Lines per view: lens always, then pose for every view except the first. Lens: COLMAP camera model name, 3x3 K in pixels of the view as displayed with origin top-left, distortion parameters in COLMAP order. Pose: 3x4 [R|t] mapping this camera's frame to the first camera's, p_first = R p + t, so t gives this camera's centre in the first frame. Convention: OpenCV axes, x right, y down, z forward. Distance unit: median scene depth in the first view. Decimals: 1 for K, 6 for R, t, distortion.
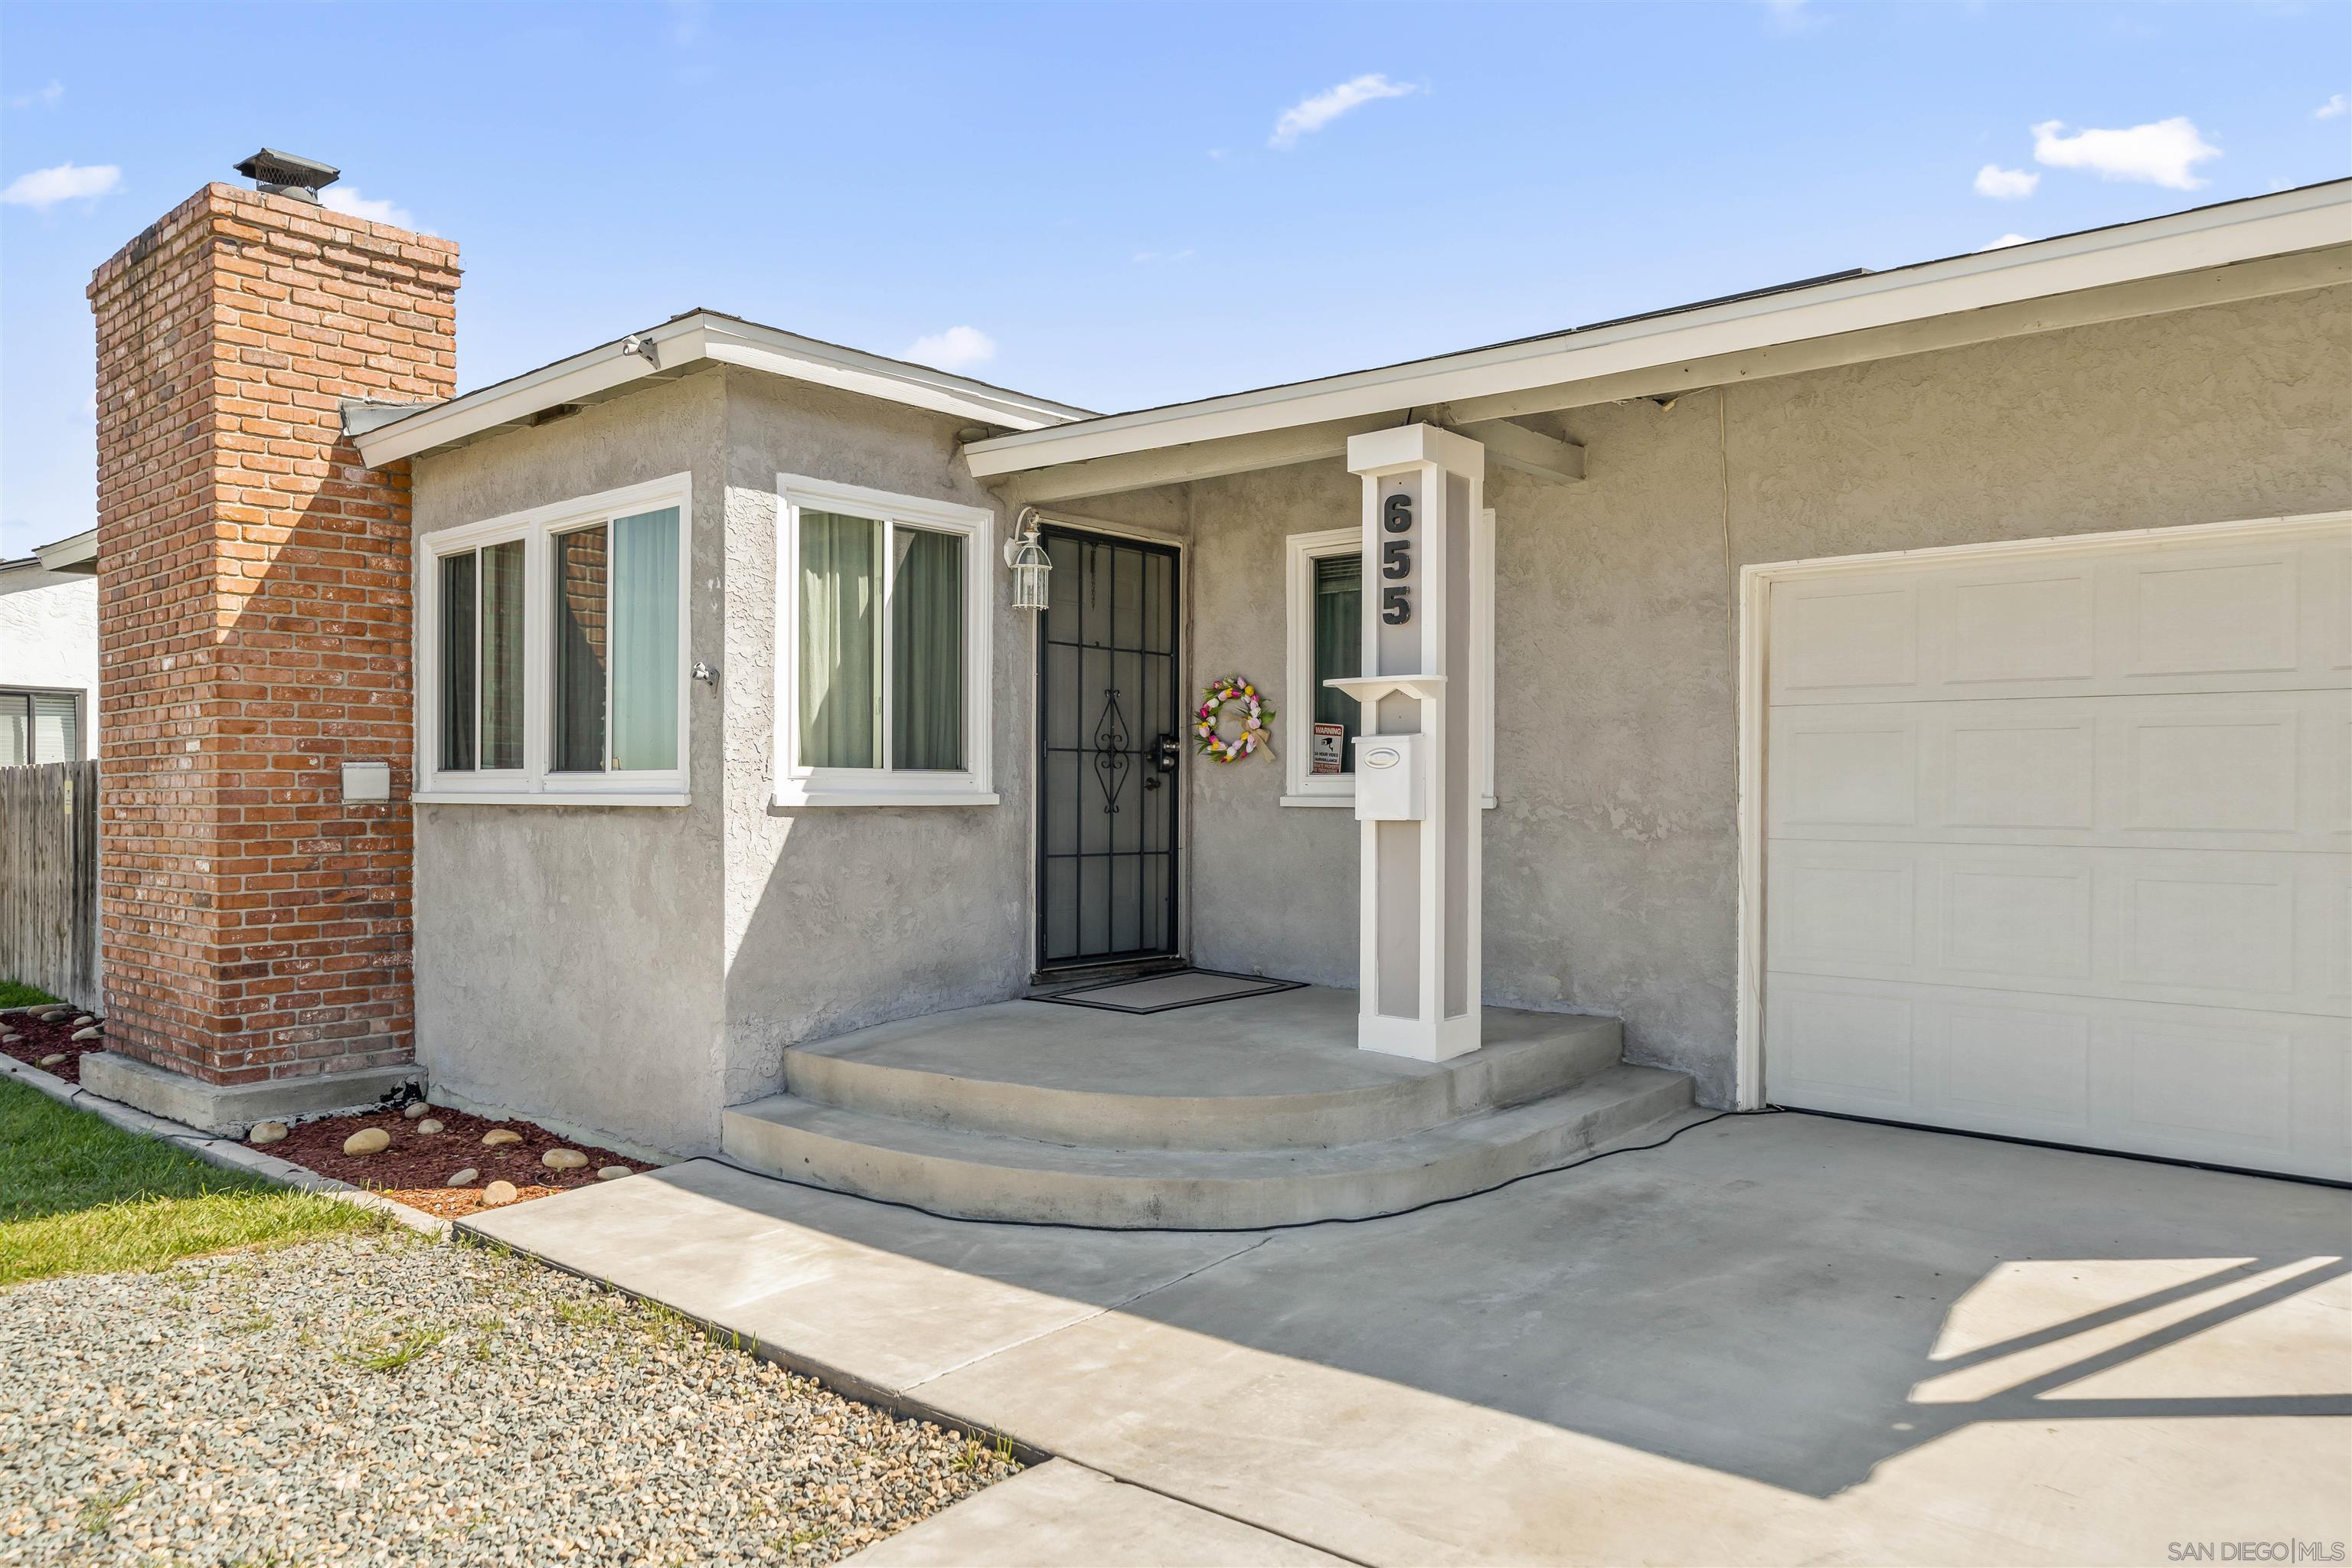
lens RADIAL K [[1574.8, 0, 1195.0], [0, 1574.8, 798.6], [0, 0, 1]] dist [-0.002258, -0.001800]
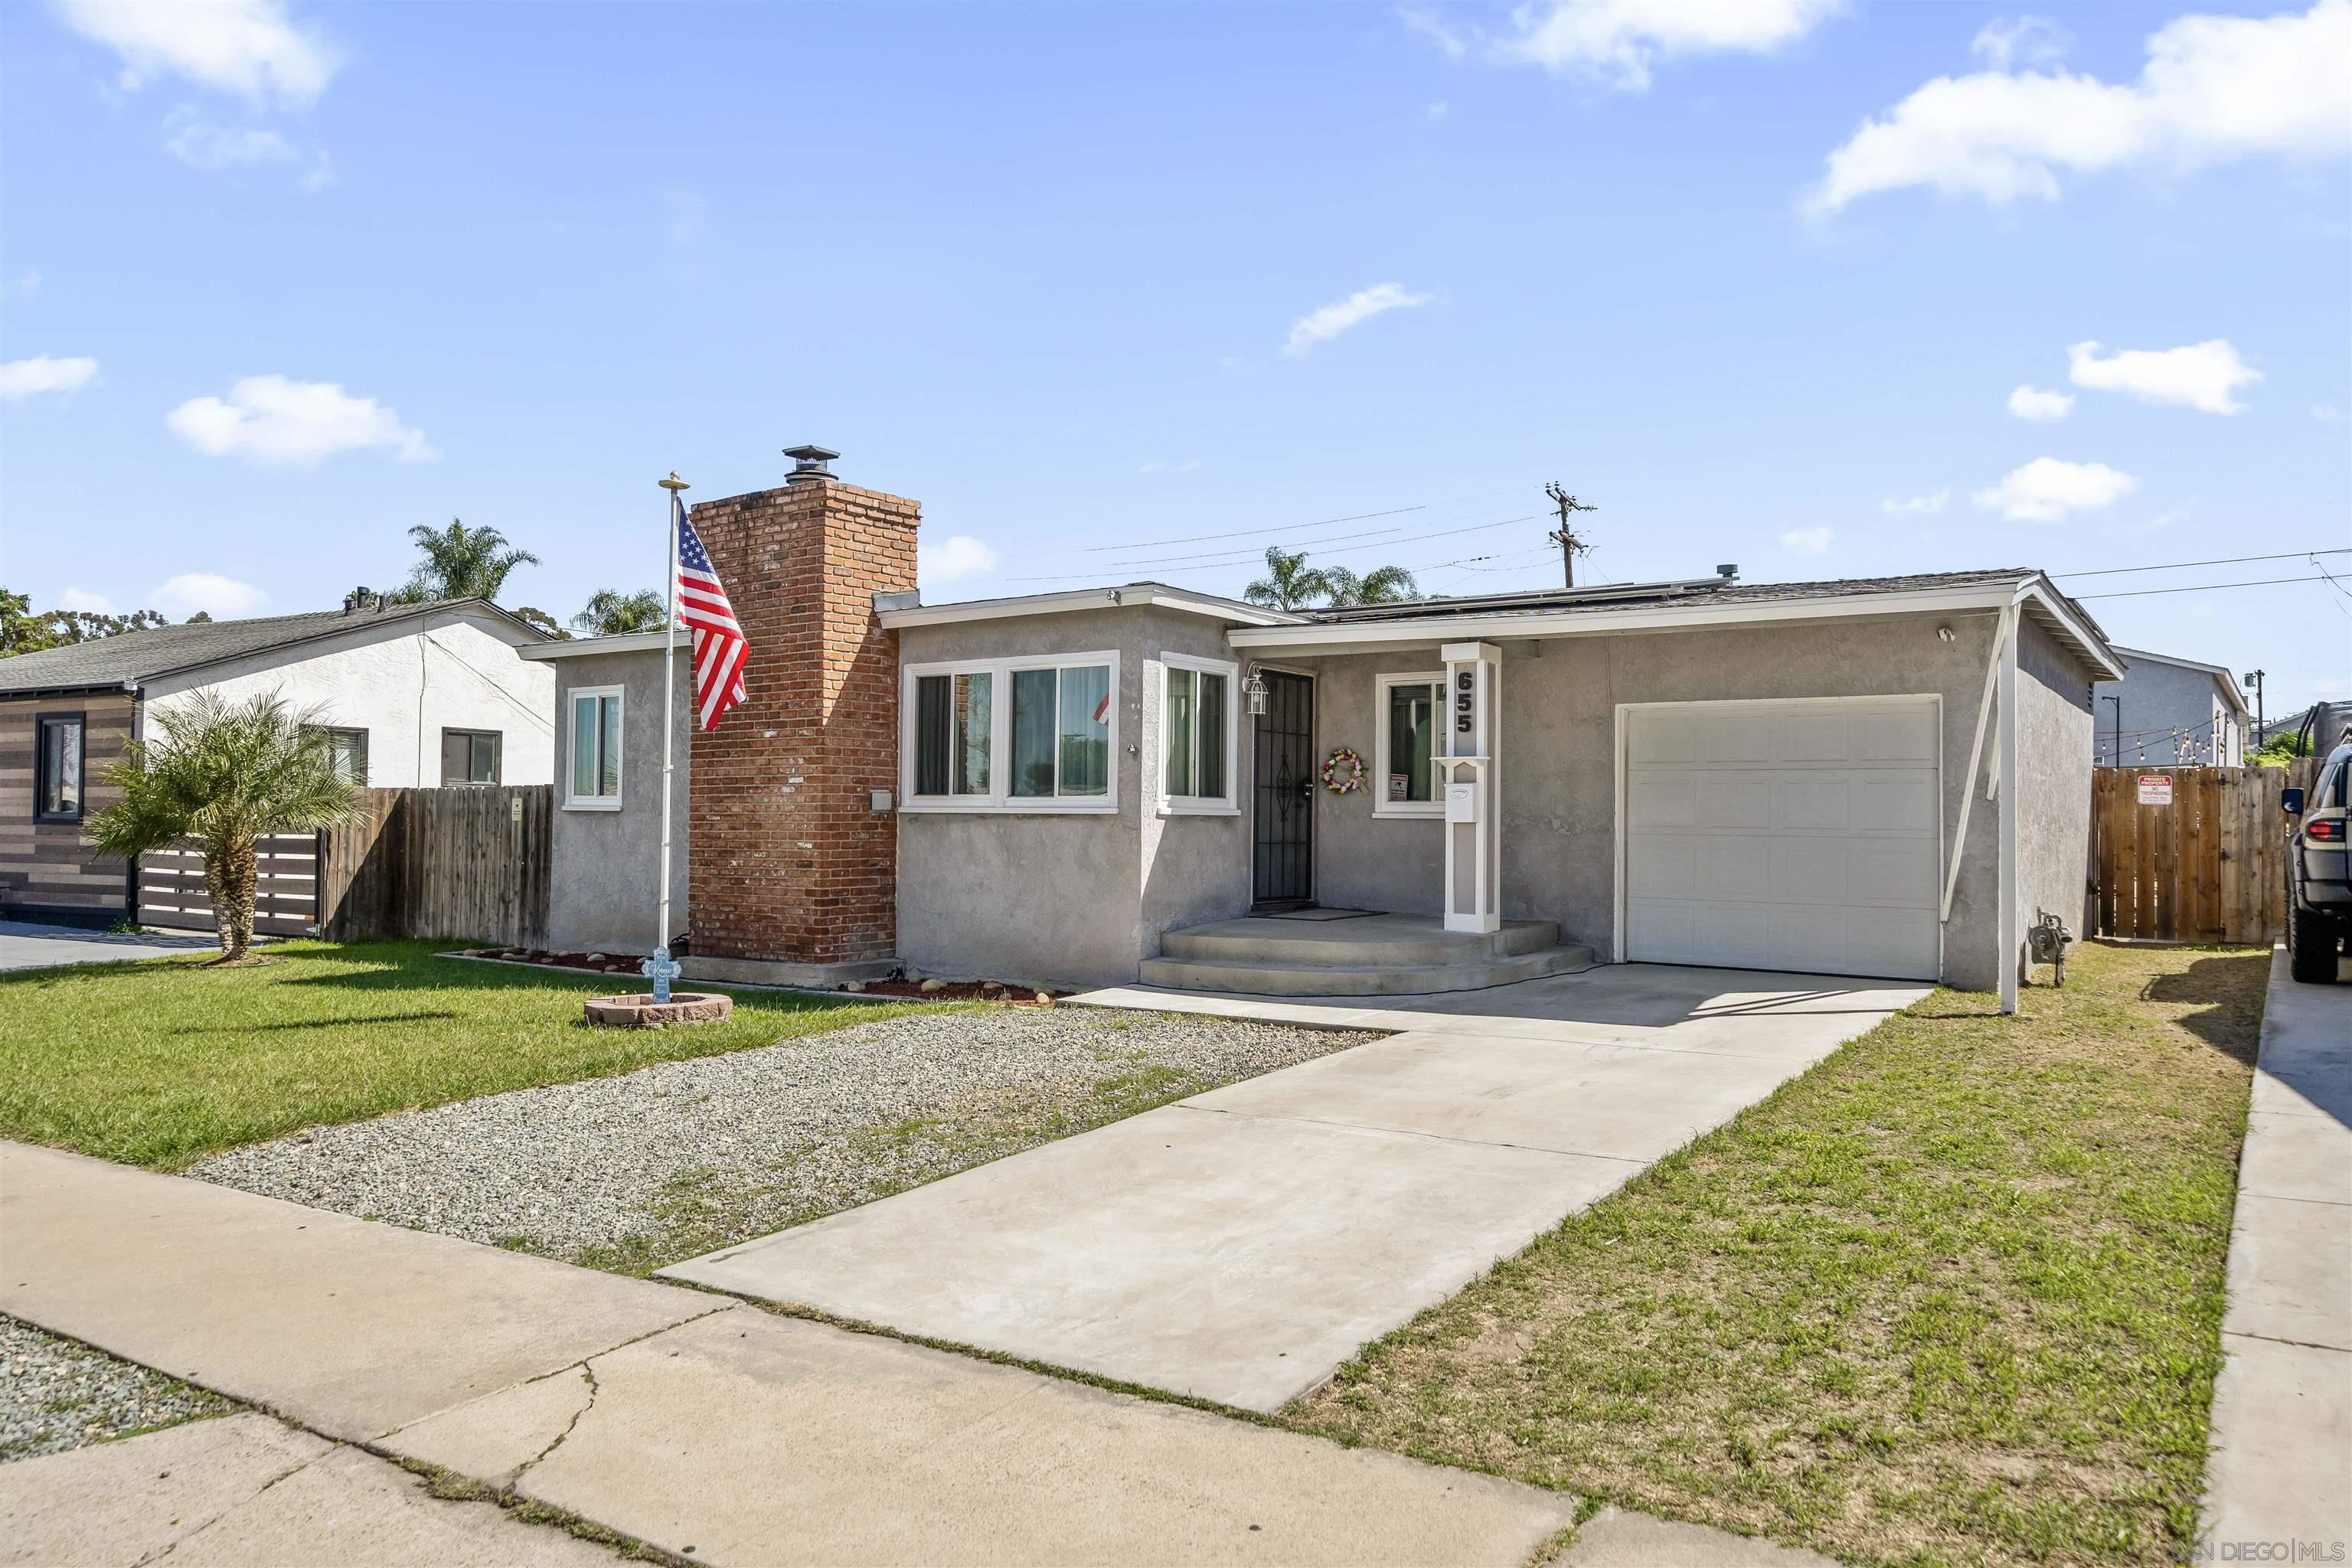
lens RADIAL K [[1574.8, 0, 1194.9], [0, 1574.8, 778.0], [0, 0, 1]] dist [-0.002258, -0.001800]
pose [[0.993996, 0.010665, 0.108895, -0.422874], [-0.007297, 0.999484, -0.031287, 0.020433], [-0.109173, 0.030304, 0.993561, -0.987316]]
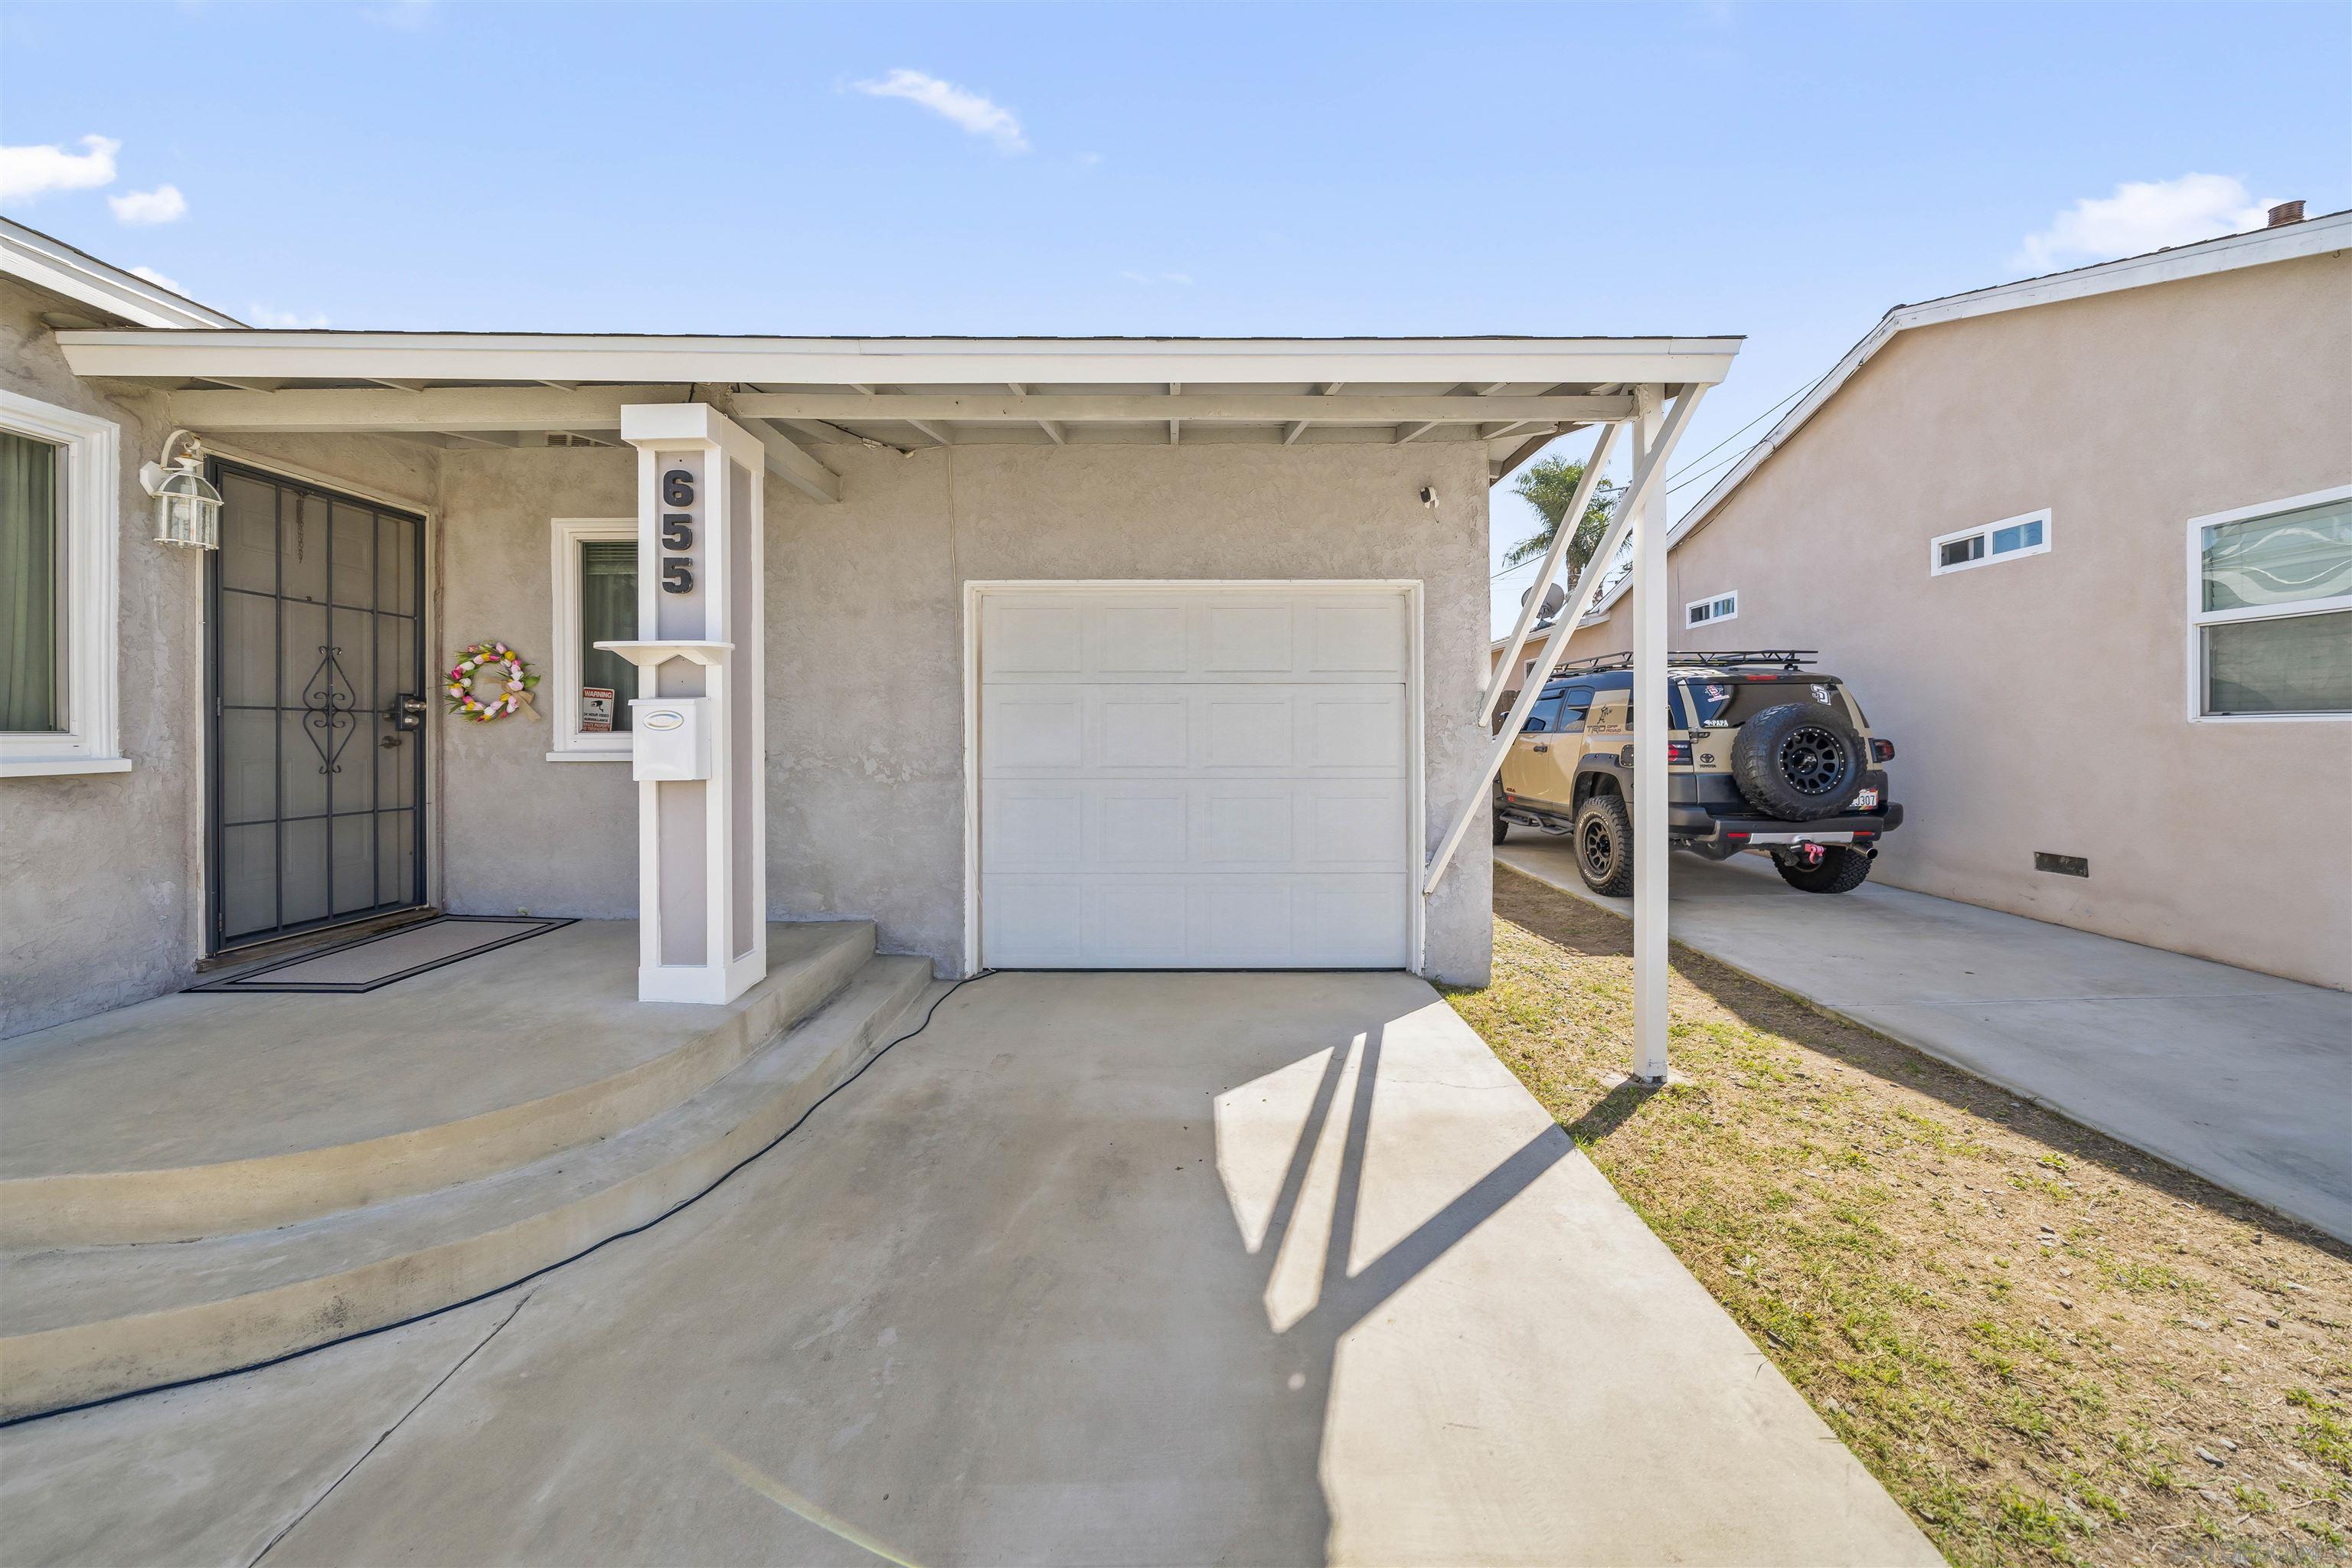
lens RADIAL K [[800.2, 0, 1161.9], [0, 800.2, 736.3], [0, 0, 1]] dist [-0.006534, 0.000071]
pose [[0.763265, -0.008633, 0.646028, 0.026123], [0.008778, 0.999957, 0.002992, -0.012374], [-0.646026, 0.003387, 0.763308, 0.341010]]
